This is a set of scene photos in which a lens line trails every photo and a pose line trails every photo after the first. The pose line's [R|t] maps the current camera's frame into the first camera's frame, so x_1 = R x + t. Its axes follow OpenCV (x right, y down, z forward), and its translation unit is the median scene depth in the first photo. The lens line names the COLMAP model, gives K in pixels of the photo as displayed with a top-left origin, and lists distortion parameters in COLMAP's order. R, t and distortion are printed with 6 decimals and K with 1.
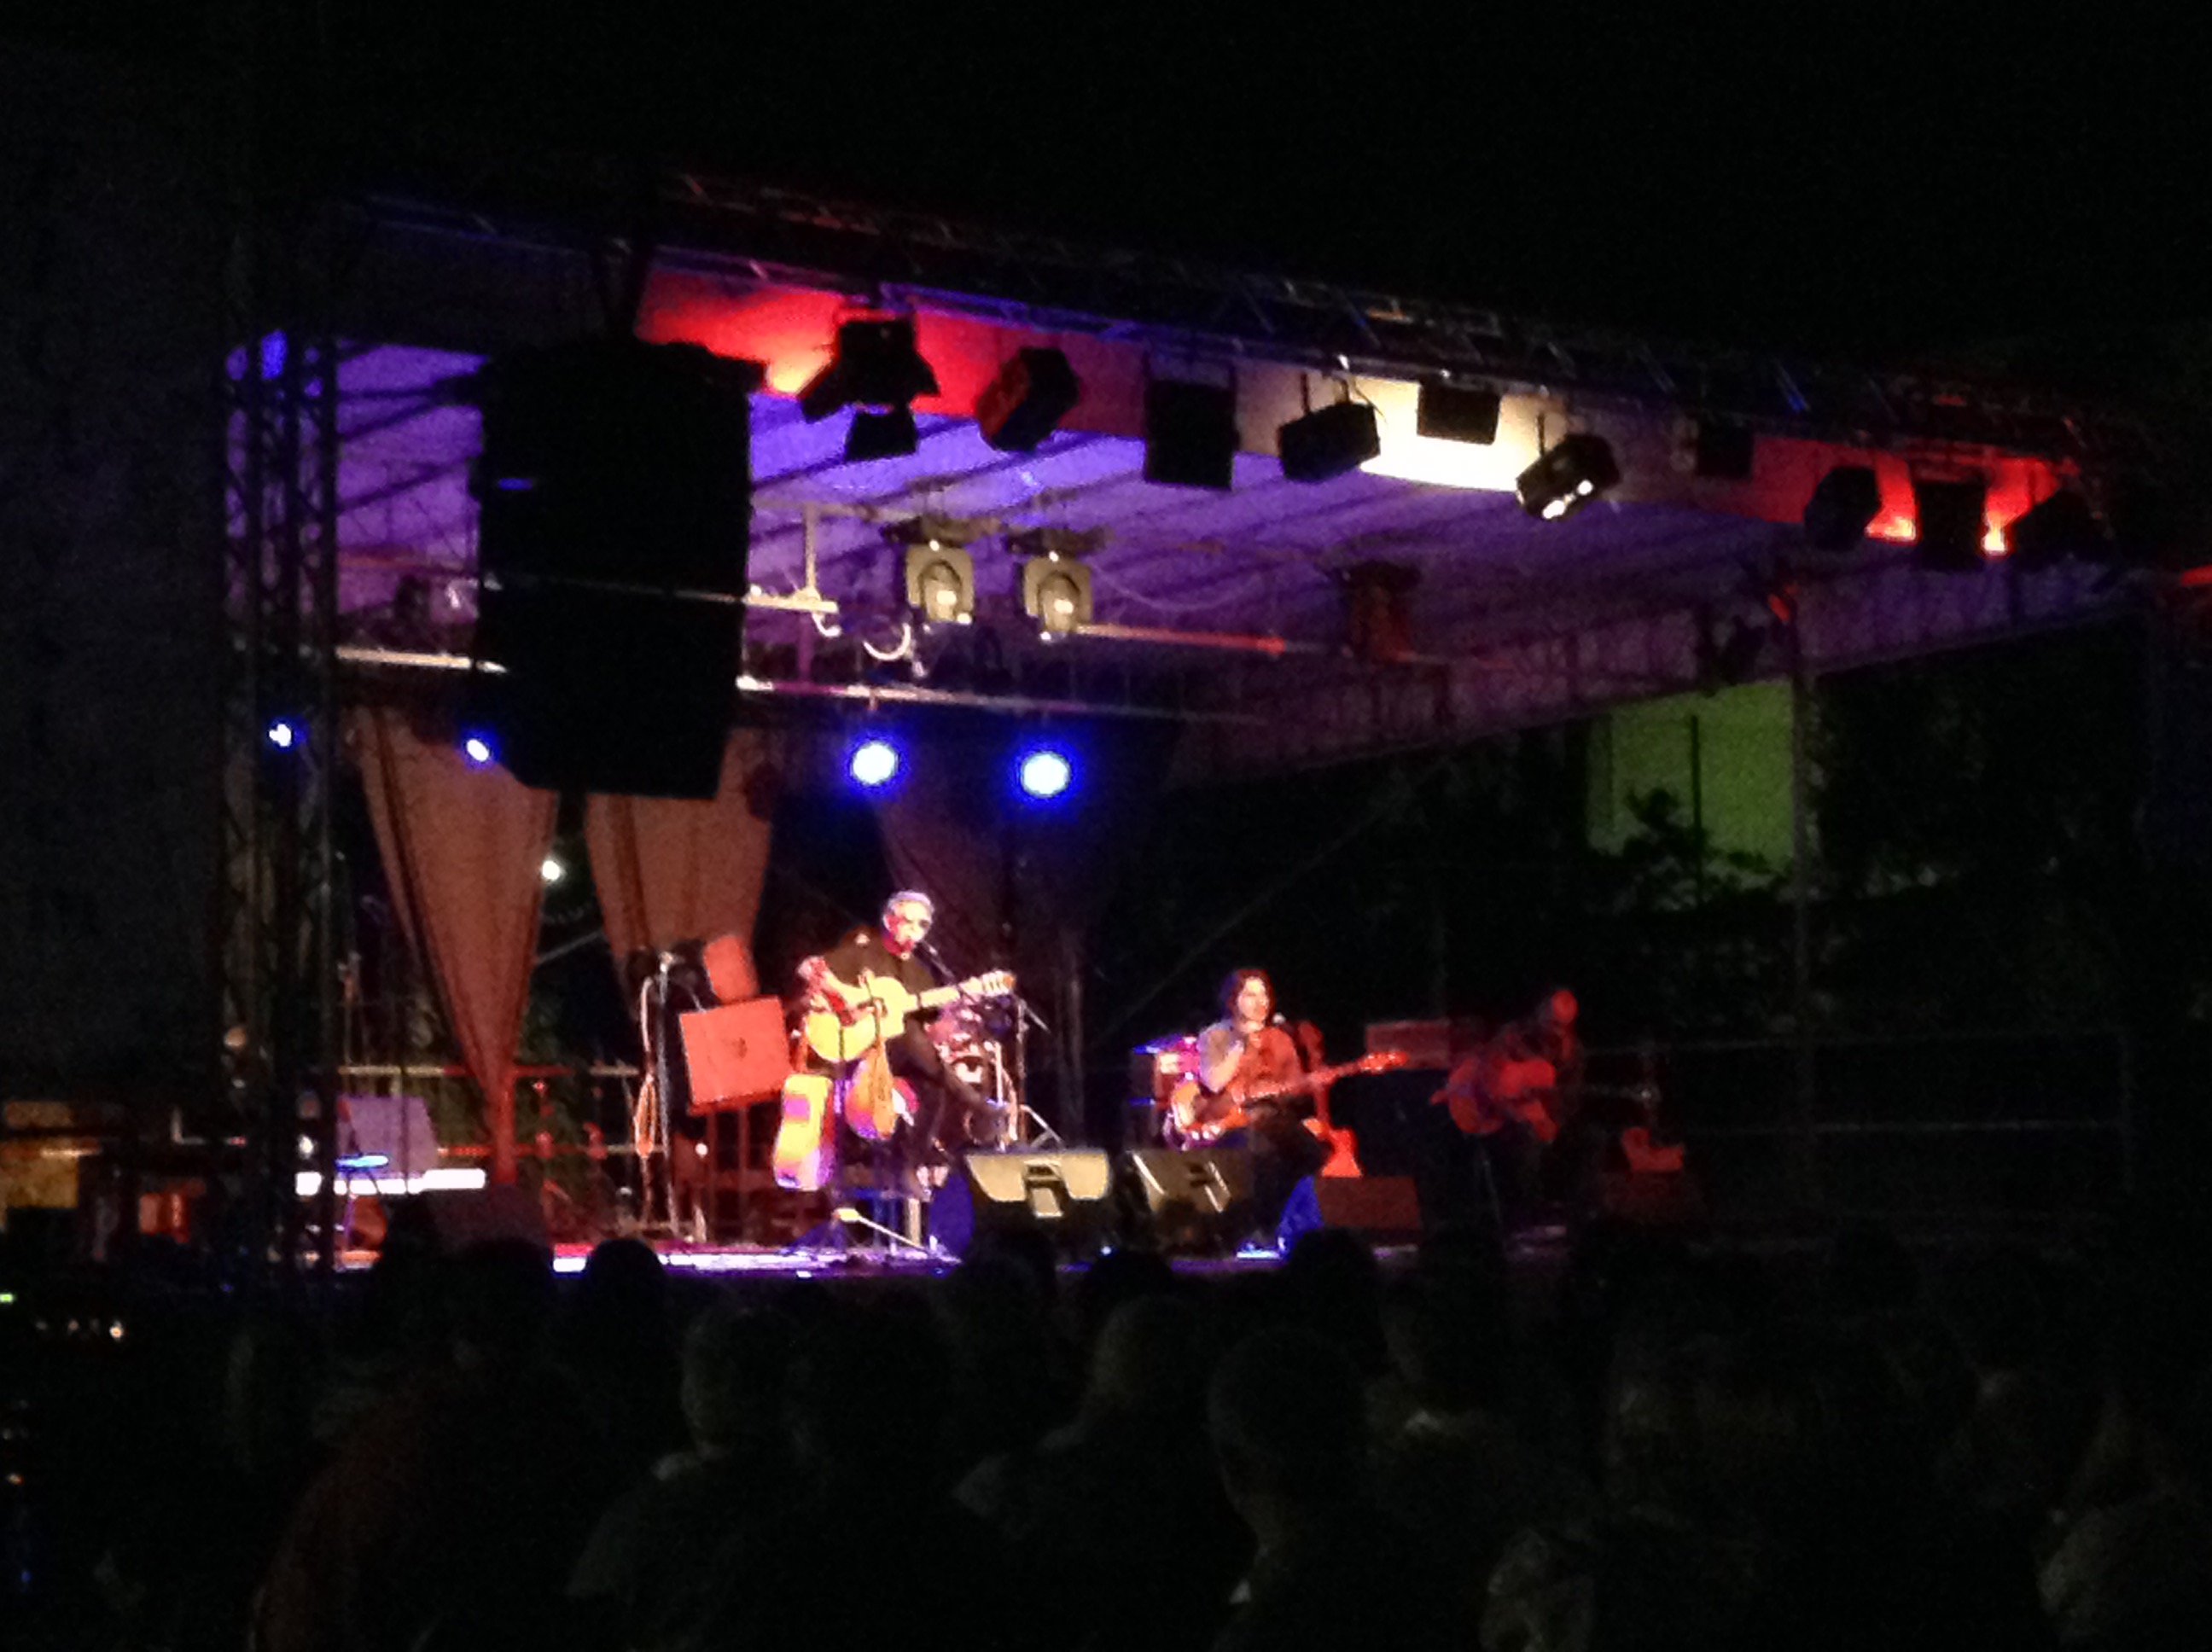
lens RADIAL K [[4355.3, 0, 1106.0], [0, 4355.3, 826.0], [0, 0, 1]] dist [0.029822, 0.301274]
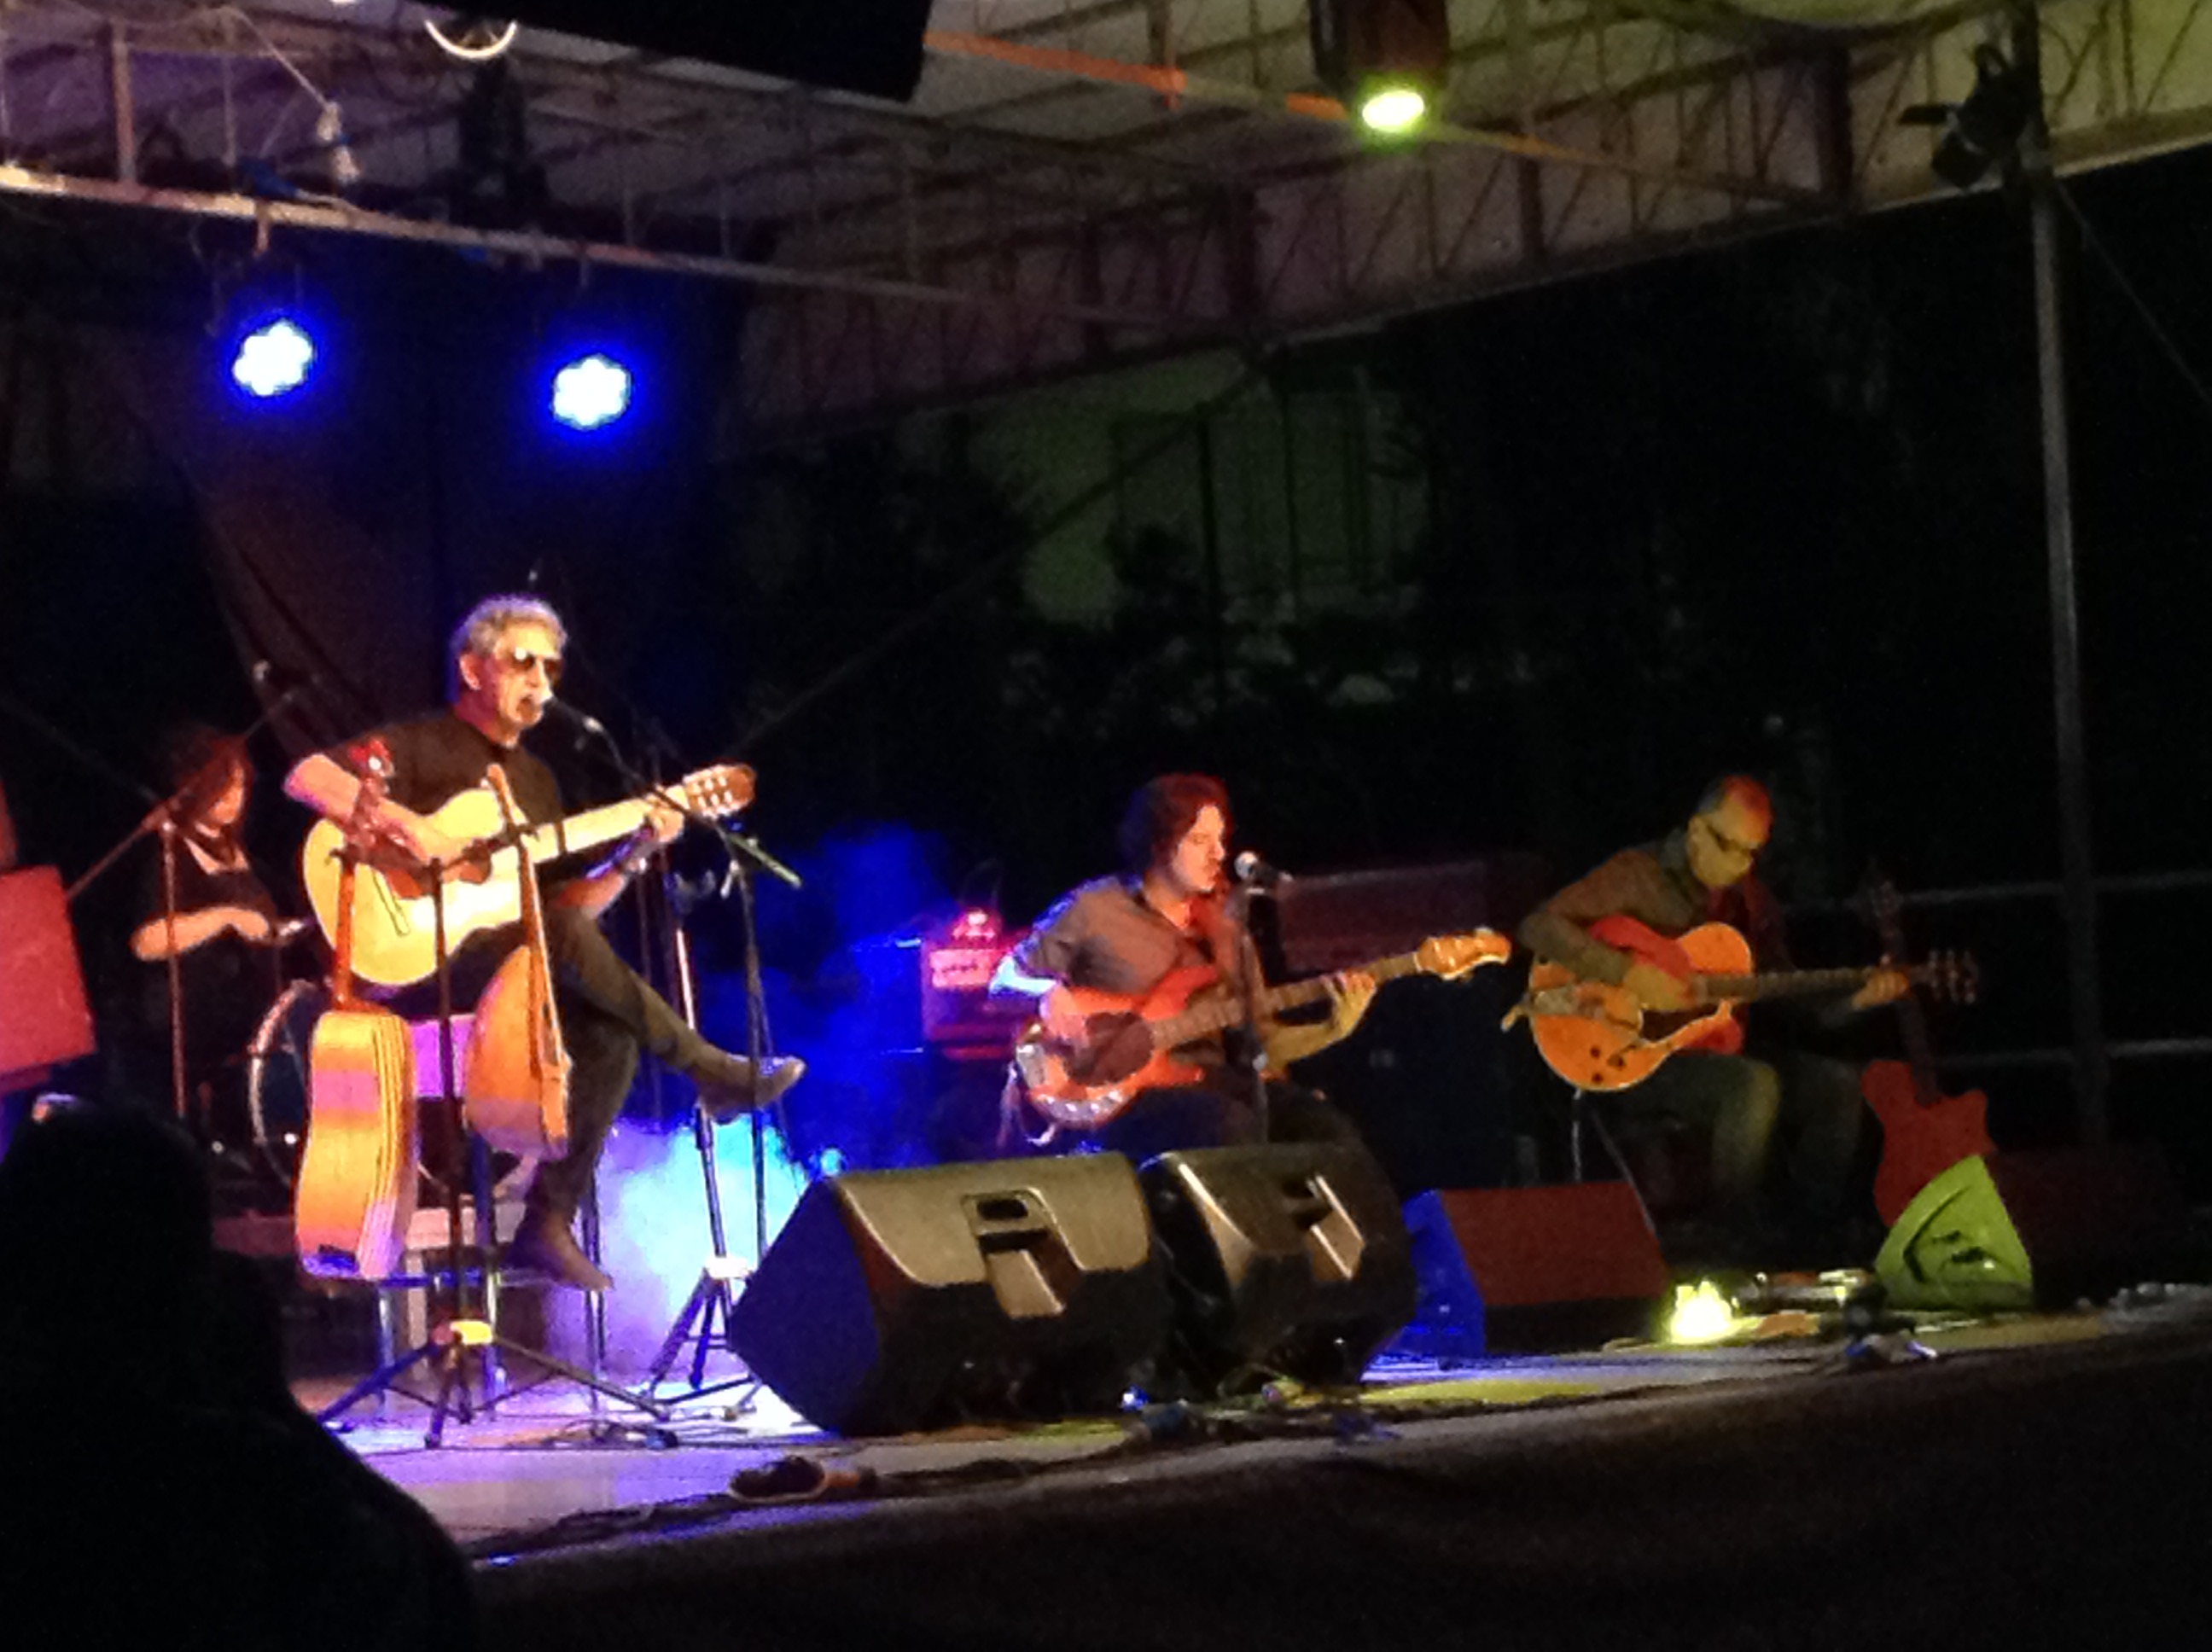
lens RADIAL K [[5706.3, 0, 1106.0], [0, 5706.3, 826.0], [0, 0, 1]] dist [0.020632, 1.482185]
pose [[0.970952, -0.031759, 0.237156, -0.120621], [0.027076, 0.999369, 0.022977, 0.025558], [-0.237736, -0.015888, 0.971200, 0.400129]]
